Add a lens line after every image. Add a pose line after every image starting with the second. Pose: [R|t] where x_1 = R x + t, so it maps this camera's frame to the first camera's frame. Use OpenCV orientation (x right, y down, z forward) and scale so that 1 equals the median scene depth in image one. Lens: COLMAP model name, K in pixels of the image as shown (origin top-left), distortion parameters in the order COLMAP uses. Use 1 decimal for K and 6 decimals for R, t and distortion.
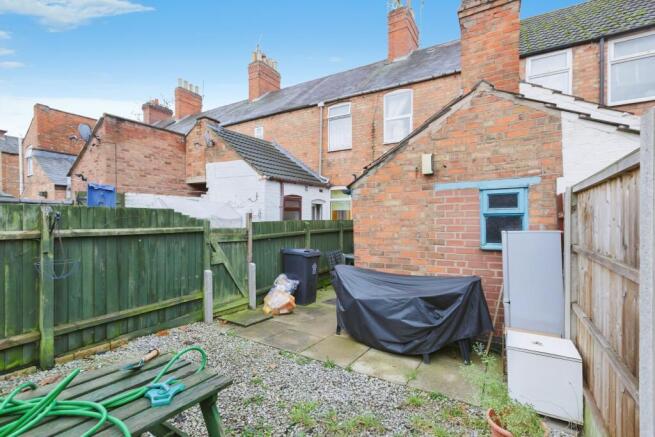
lens RADIAL K [[291.2, 0, 323.7], [0, 291.2, 218.3], [0, 0, 1]] dist [0.000470, -0.000516]
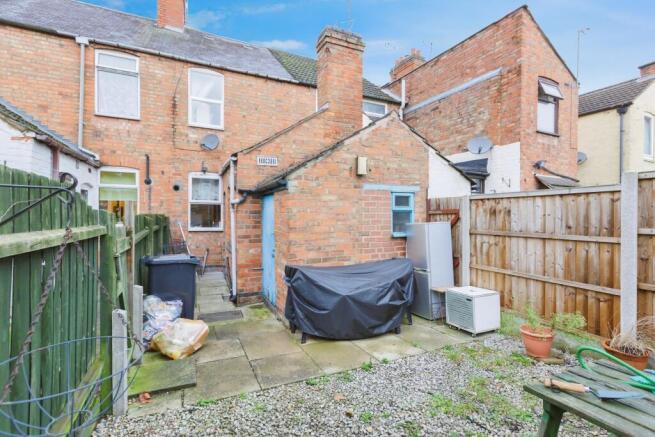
lens RADIAL K [[291.2, 0, 323.7], [0, 291.2, 218.3], [0, 0, 1]] dist [0.000470, -0.000516]
pose [[0.582885, -0.002828, 0.812550, -0.612439], [-0.009907, 0.999895, 0.010587, 0.008445], [-0.812494, -0.014221, 0.582796, 0.420874]]
